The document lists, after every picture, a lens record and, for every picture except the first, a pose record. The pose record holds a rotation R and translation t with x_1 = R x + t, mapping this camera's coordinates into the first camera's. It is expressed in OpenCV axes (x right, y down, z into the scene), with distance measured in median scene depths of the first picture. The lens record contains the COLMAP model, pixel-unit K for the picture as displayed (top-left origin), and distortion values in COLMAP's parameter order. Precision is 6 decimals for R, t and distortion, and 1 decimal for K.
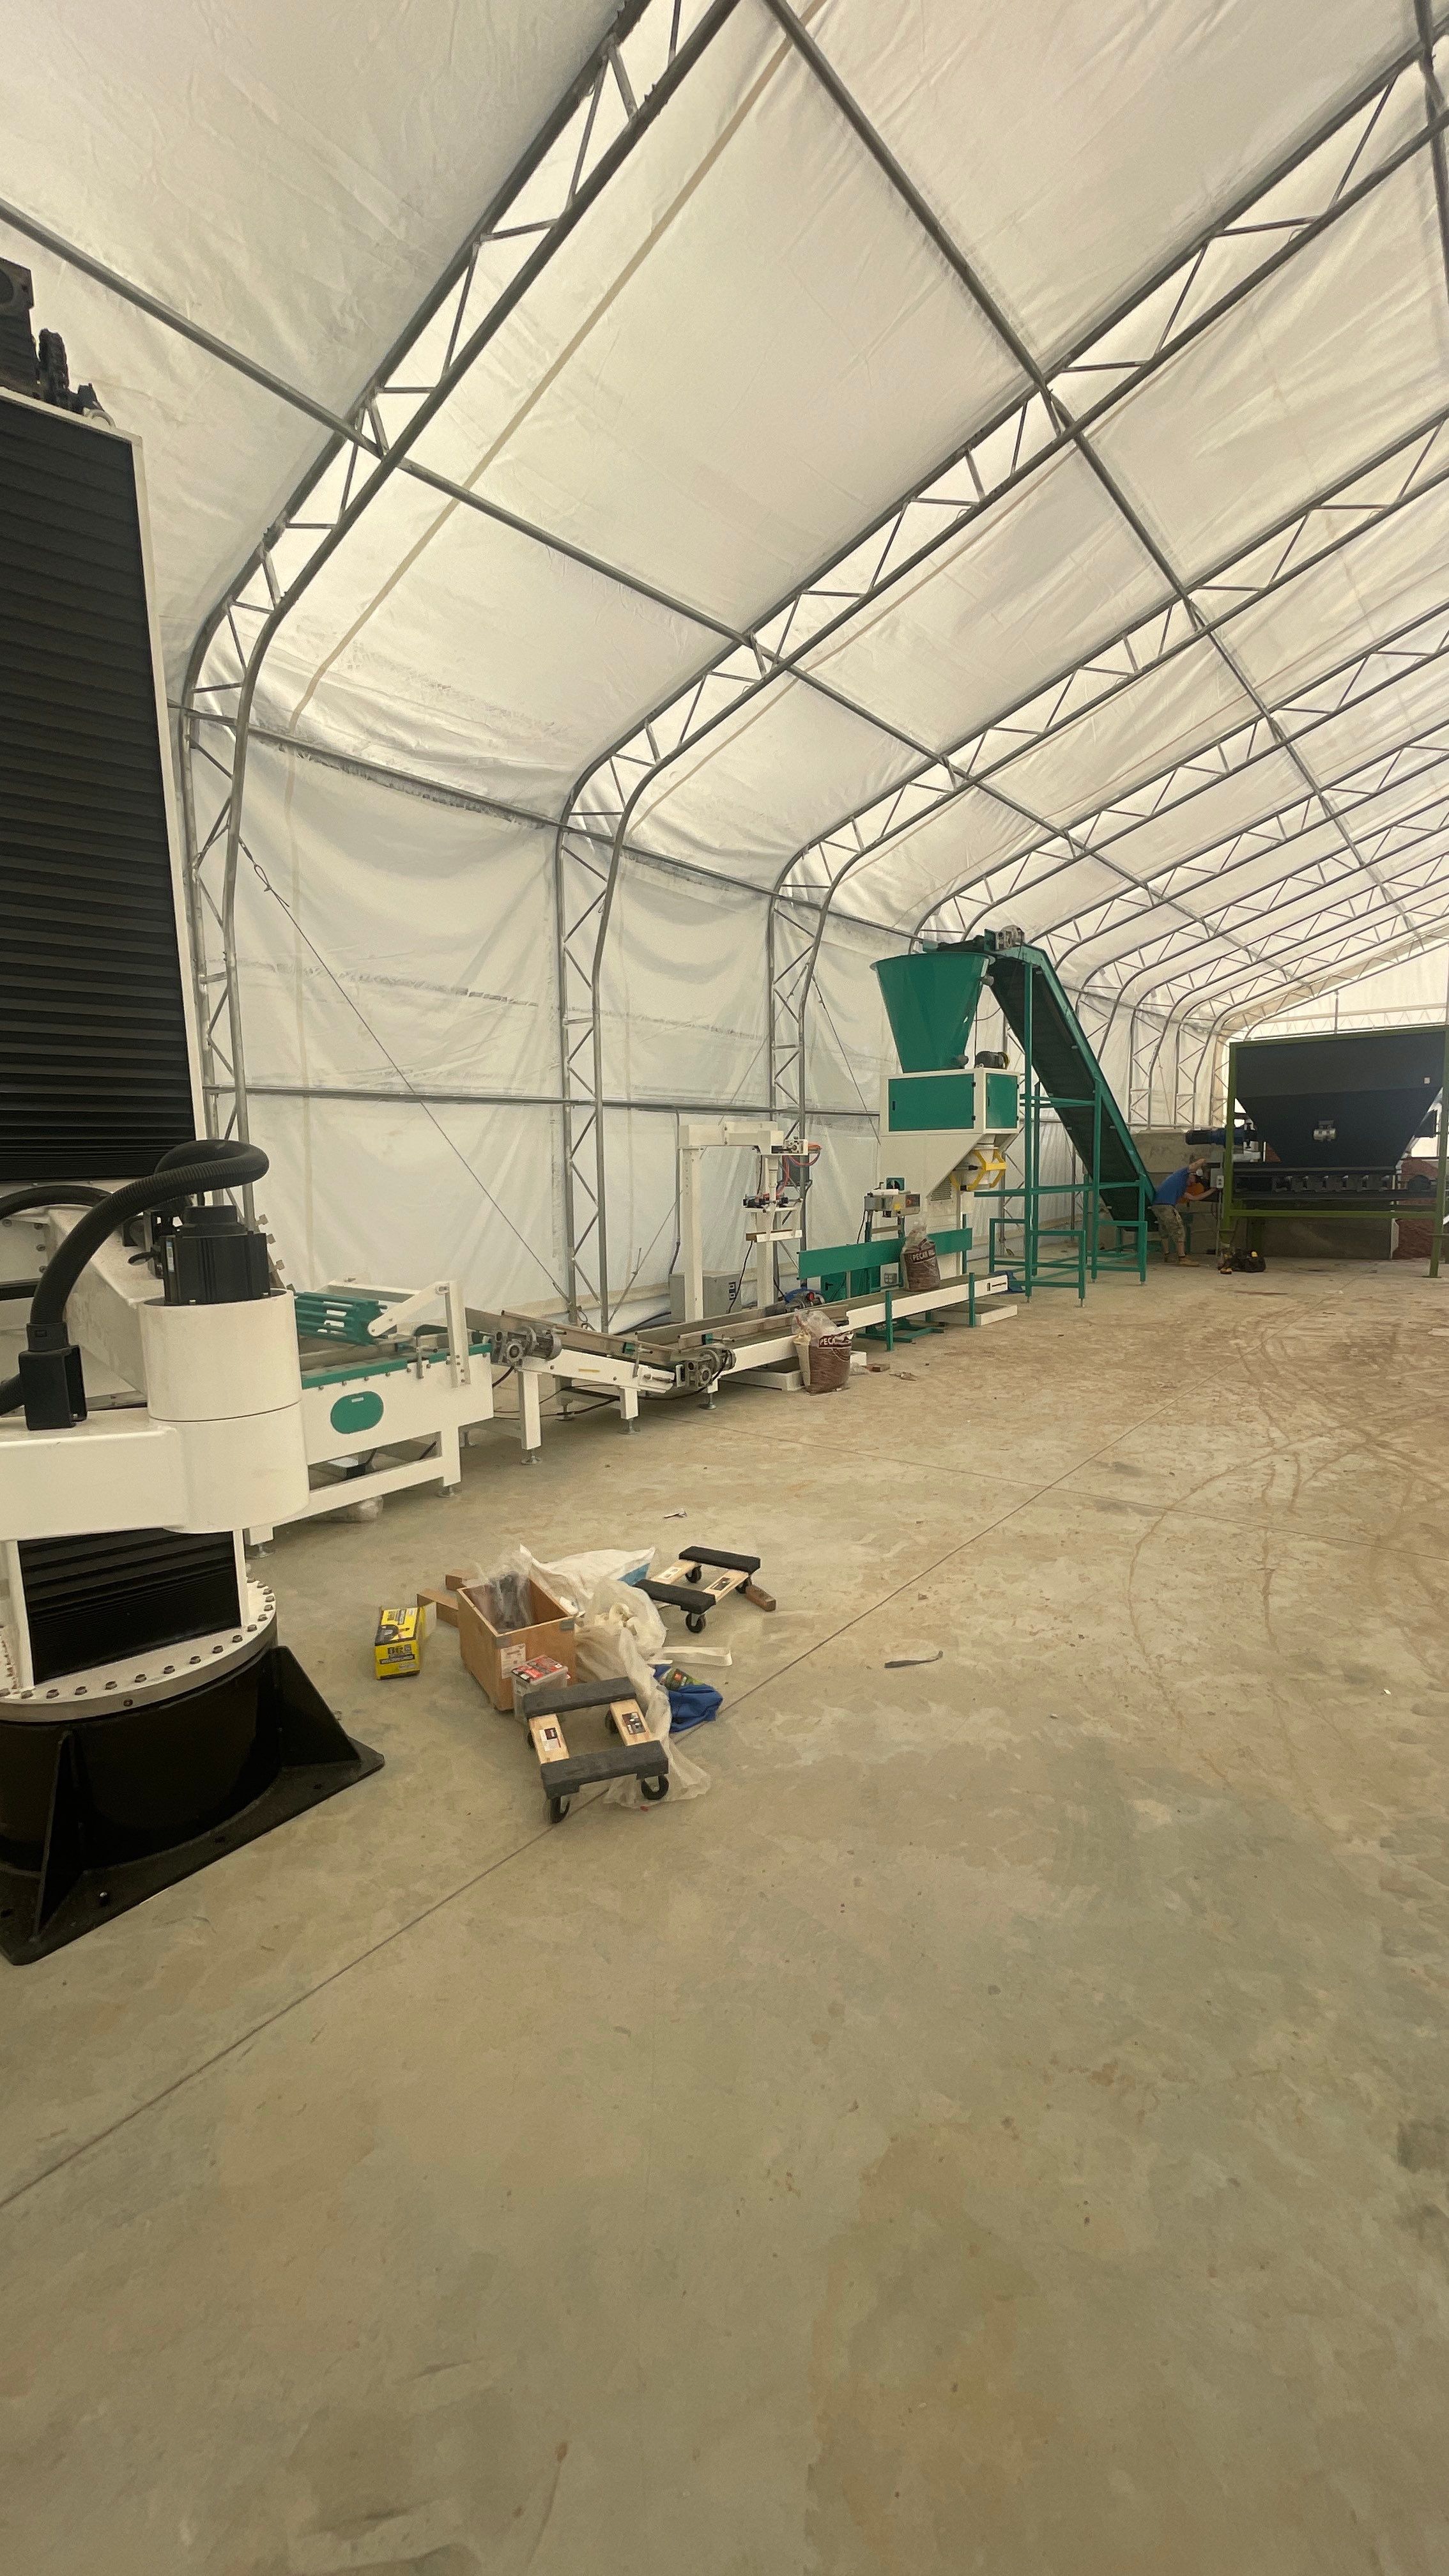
lens RADIAL K [[1038.7, 0, 724.5], [0, 1038.7, 1288.0], [0, 0, 1]] dist [0.001864, 0.000144]
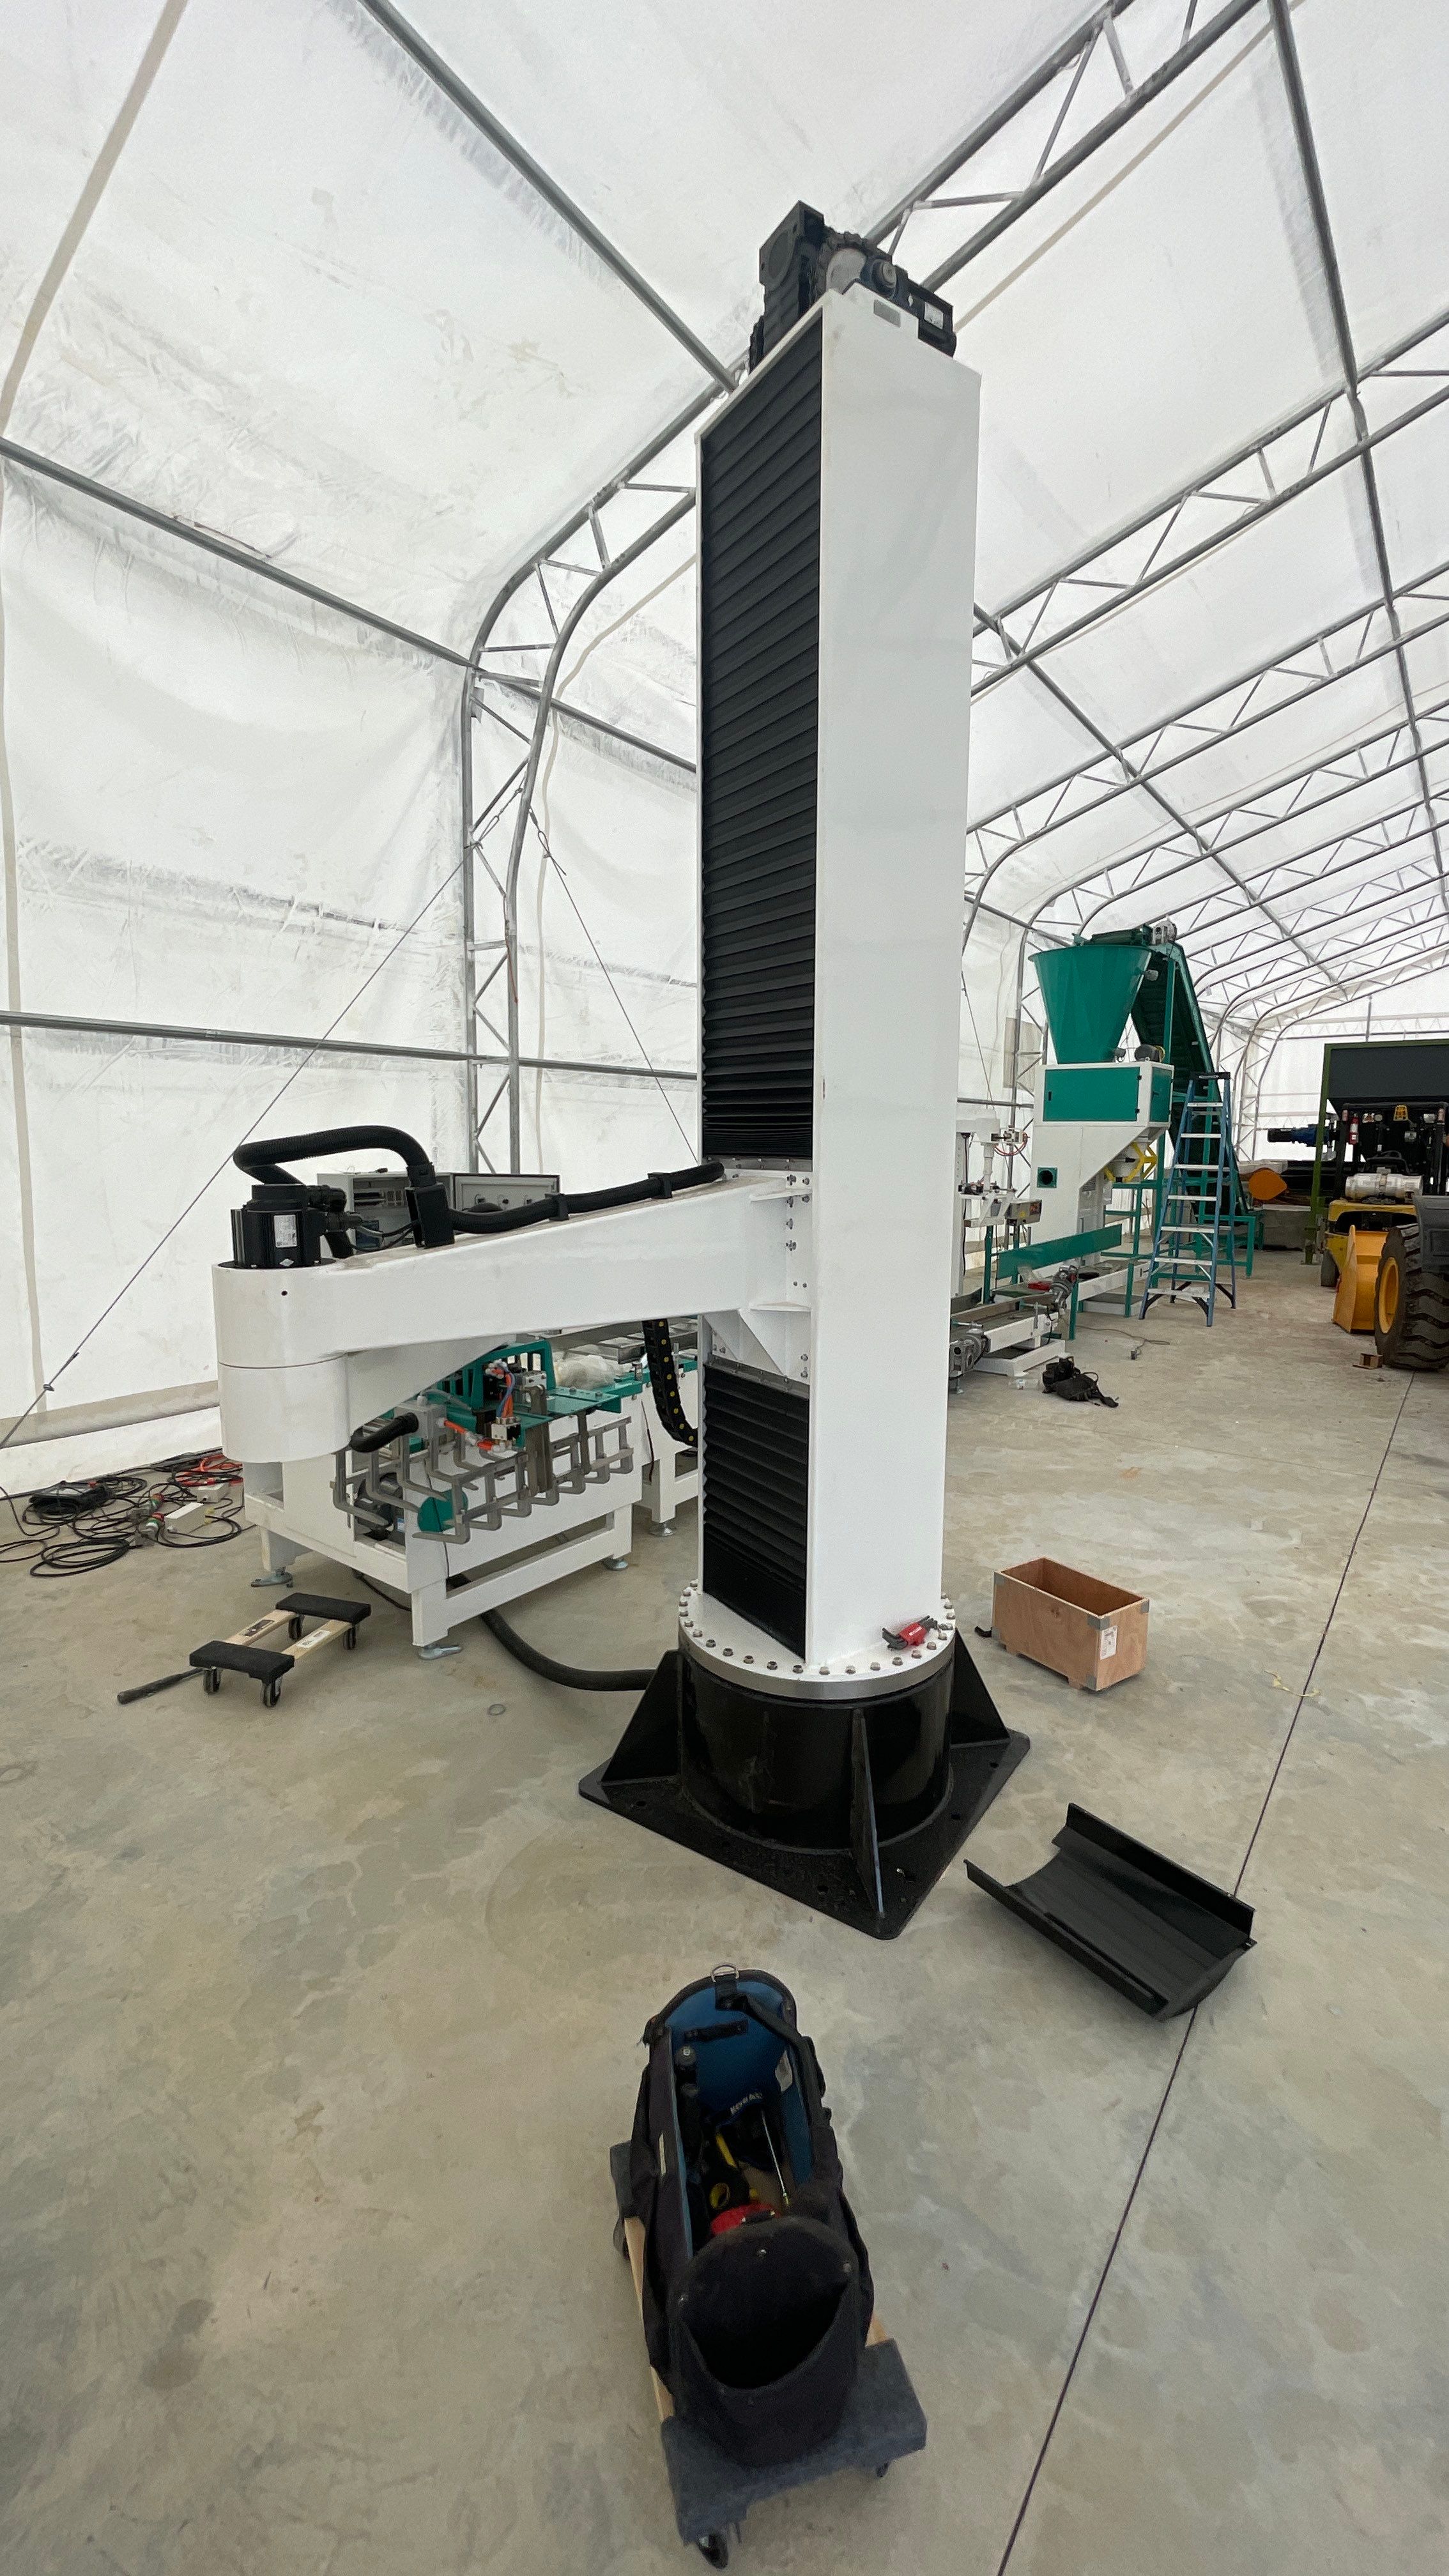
lens RADIAL K [[1038.7, 0, 724.5], [0, 1038.7, 1288.0], [0, 0, 1]] dist [0.001864, 0.000144]
pose [[0.998700, 0.025617, 0.044074, -0.199573], [-0.026401, 0.999502, 0.017302, 0.001729], [-0.043608, -0.018443, 0.998878, 0.002089]]
